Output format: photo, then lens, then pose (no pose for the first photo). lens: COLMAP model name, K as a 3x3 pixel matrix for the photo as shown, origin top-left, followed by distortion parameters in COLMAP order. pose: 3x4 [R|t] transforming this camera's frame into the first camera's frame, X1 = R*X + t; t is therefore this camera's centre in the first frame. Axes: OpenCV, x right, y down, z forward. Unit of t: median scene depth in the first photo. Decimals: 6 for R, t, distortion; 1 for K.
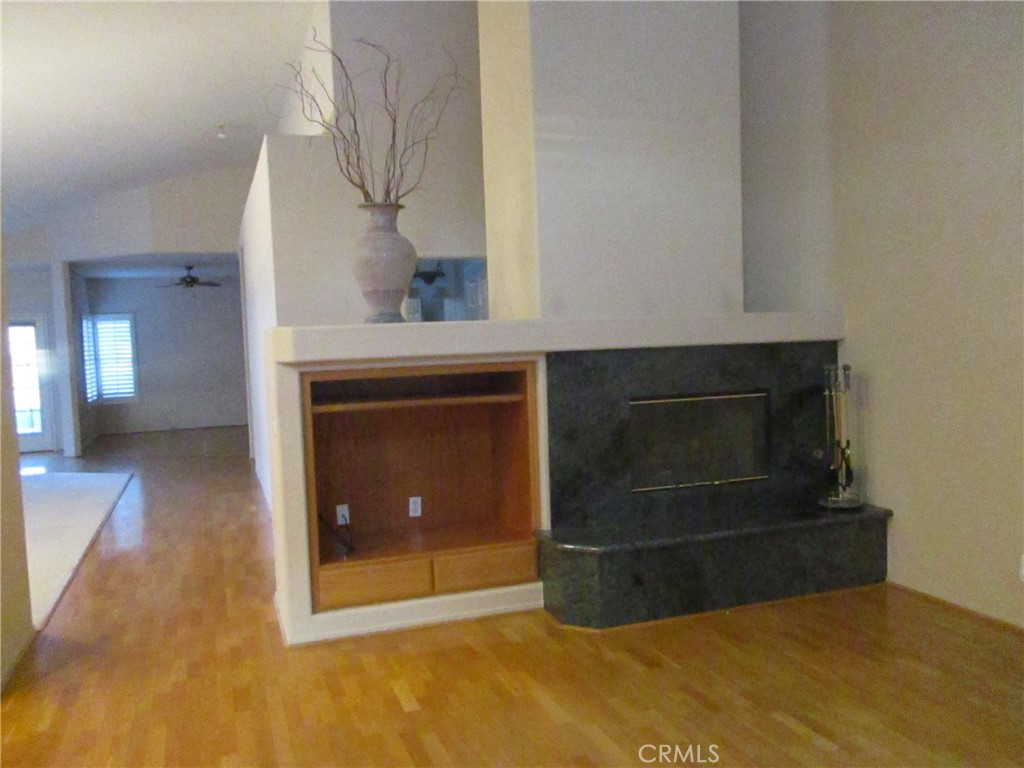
lens RADIAL K [[874.7, 0, 512.3], [0, 874.7, 387.5], [0, 0, 1]] dist [-0.013961, -0.010886]
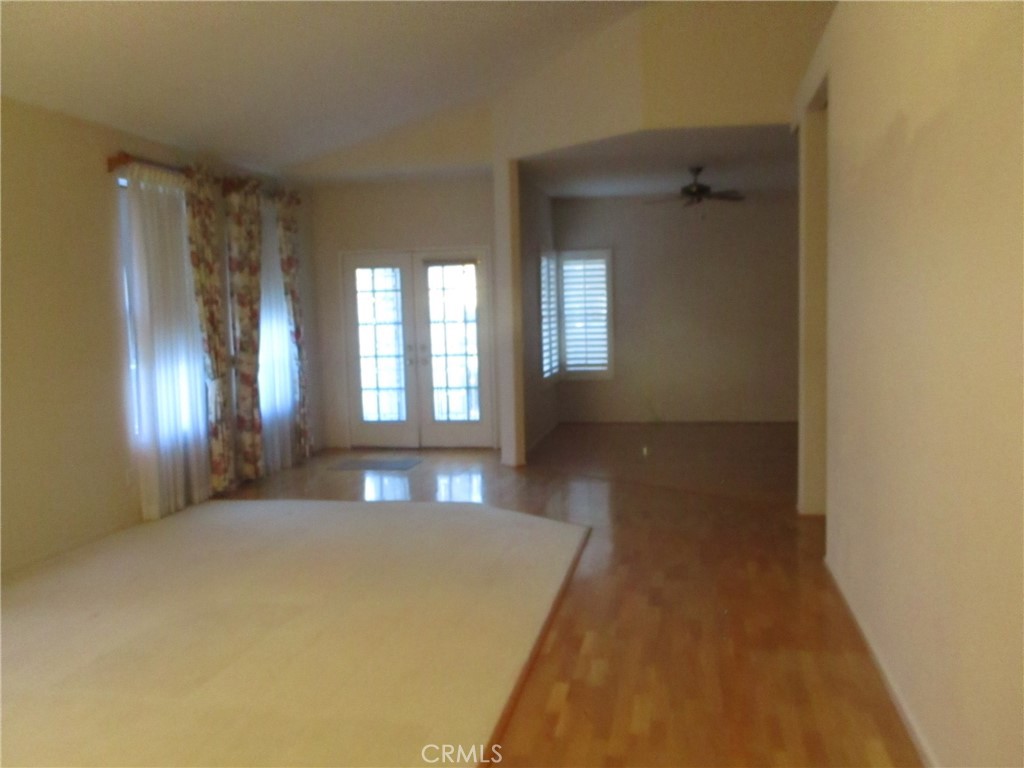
lens RADIAL K [[945.6, 0, 515.5], [0, 945.6, 386.2], [0, 0, 1]] dist [0.001983, -0.000786]
pose [[0.869059, 0.058346, -0.491256, -0.391015], [-0.038346, 0.997978, 0.050693, -0.037779], [0.493221, -0.025217, 0.869539, 0.953152]]
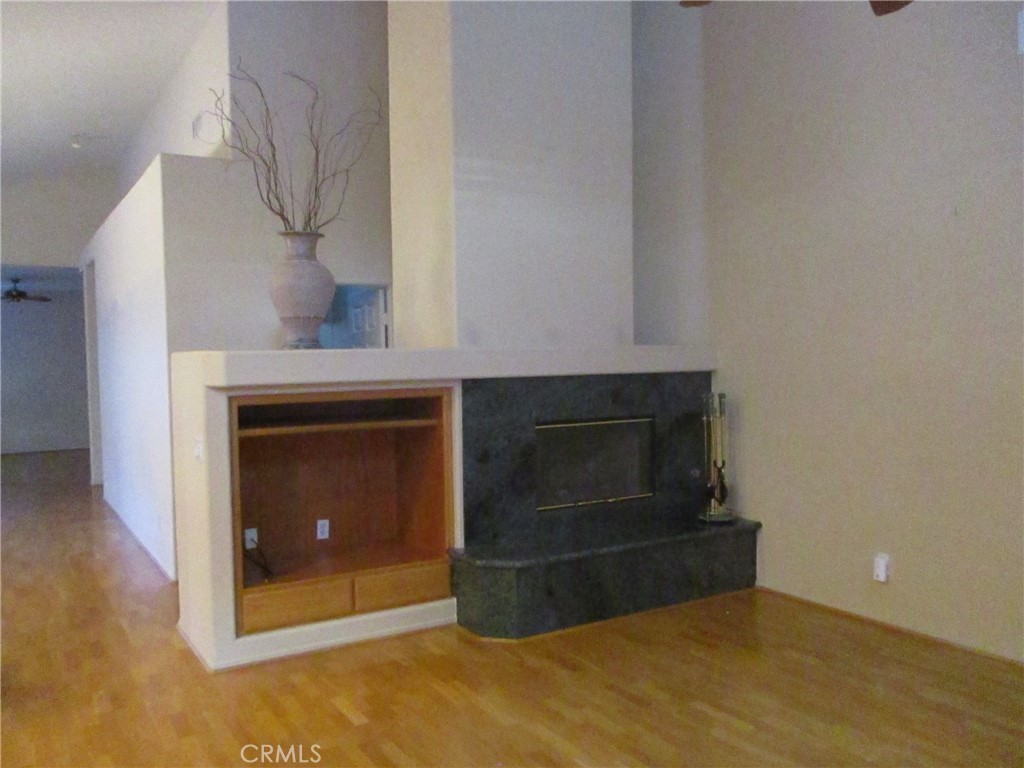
lens RADIAL K [[874.7, 0, 512.3], [0, 874.7, 387.5], [0, 0, 1]] dist [-0.013961, -0.010886]
pose [[0.977787, 0.010782, 0.209326, -0.120614], [-0.005219, 0.999619, -0.027107, -0.001939], [-0.209538, 0.025412, 0.977470, -0.046410]]
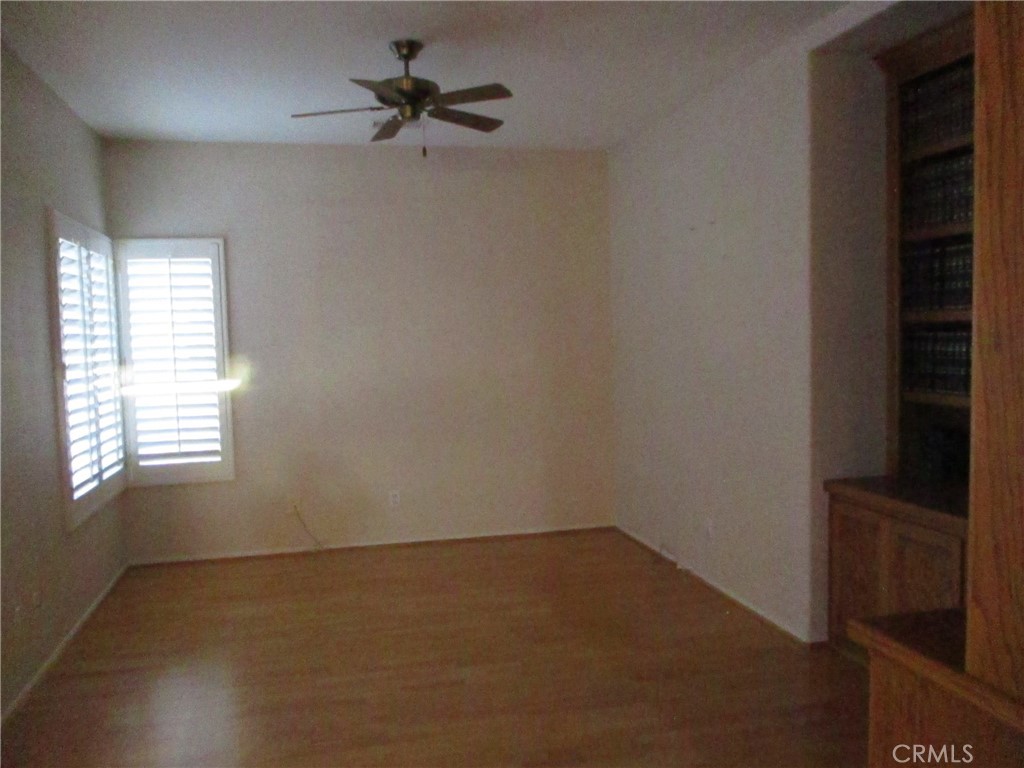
lens RADIAL K [[817.5, 0, 512.0], [0, 817.5, 384.0], [0, 0, 1]] dist [0.005238, 0.003559]
pose [[0.995805, 0.017667, -0.089778, -0.846189], [-0.017033, 0.999824, 0.007815, -0.084604], [0.089901, -0.006253, 0.995931, 2.007449]]
